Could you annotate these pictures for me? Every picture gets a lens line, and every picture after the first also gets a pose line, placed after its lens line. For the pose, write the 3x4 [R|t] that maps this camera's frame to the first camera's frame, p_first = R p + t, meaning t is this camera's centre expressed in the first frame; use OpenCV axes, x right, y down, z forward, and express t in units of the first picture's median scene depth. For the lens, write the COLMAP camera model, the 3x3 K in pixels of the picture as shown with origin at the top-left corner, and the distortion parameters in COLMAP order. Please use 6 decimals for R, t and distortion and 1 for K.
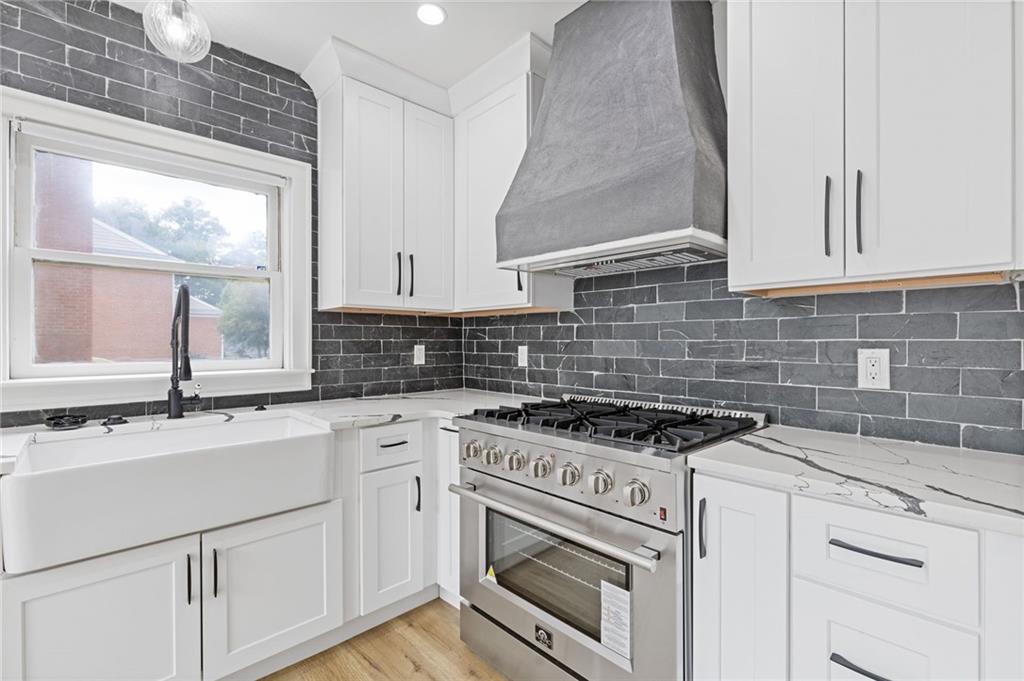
lens RADIAL K [[458.7, 0, 516.9], [0, 458.7, 342.9], [0, 0, 1]] dist [0.002839, -0.000063]
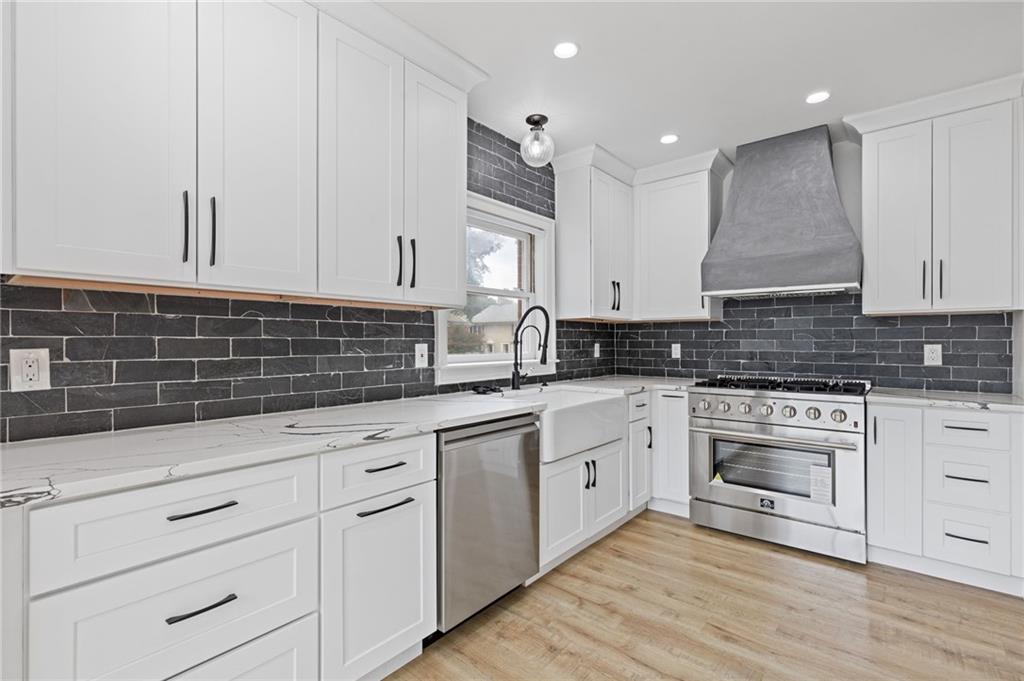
lens RADIAL K [[467.7, 0, 513.7], [0, 467.7, 342.7], [0, 0, 1]] dist [0.001930, 0.000103]
pose [[0.993017, -0.000175, 0.117975, -0.932167], [0.000206, 1.000000, -0.000248, 0.004384], [-0.117975, 0.000270, 0.993017, -0.578320]]
